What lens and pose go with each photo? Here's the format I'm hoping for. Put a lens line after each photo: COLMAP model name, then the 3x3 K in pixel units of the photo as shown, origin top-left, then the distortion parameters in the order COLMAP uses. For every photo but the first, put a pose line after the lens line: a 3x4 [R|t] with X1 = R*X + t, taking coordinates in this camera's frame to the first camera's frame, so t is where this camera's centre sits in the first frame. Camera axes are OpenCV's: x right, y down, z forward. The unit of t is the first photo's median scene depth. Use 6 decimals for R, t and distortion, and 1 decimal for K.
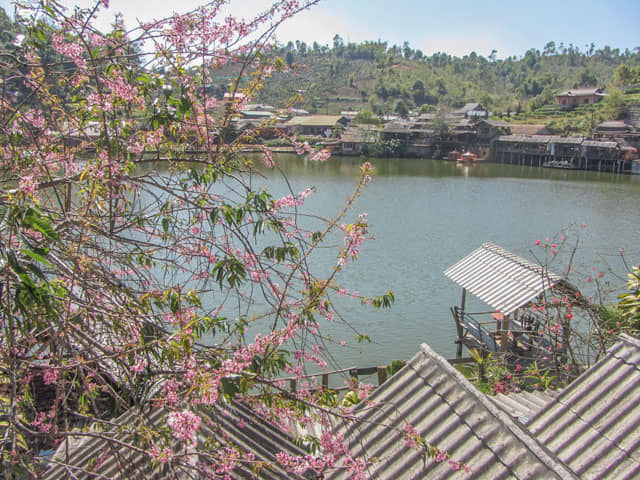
lens RADIAL K [[557.7, 0, 320.0], [0, 557.7, 240.0], [0, 0, 1]] dist [-0.014335, -0.012419]
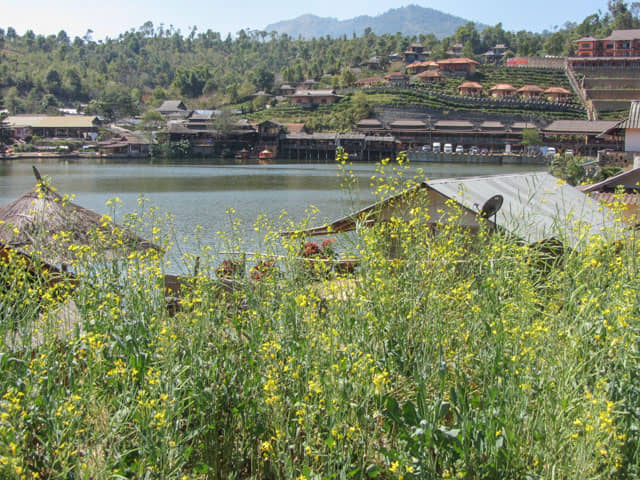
lens RADIAL K [[858.1, 0, 320.0], [0, 858.1, 240.0], [0, 0, 1]] dist [-0.117503, 0.042721]
pose [[0.784114, -0.091276, 0.613867, -0.599085], [0.133397, 0.990794, -0.023071, 0.056617], [-0.606110, 0.099978, 0.789072, -0.292292]]
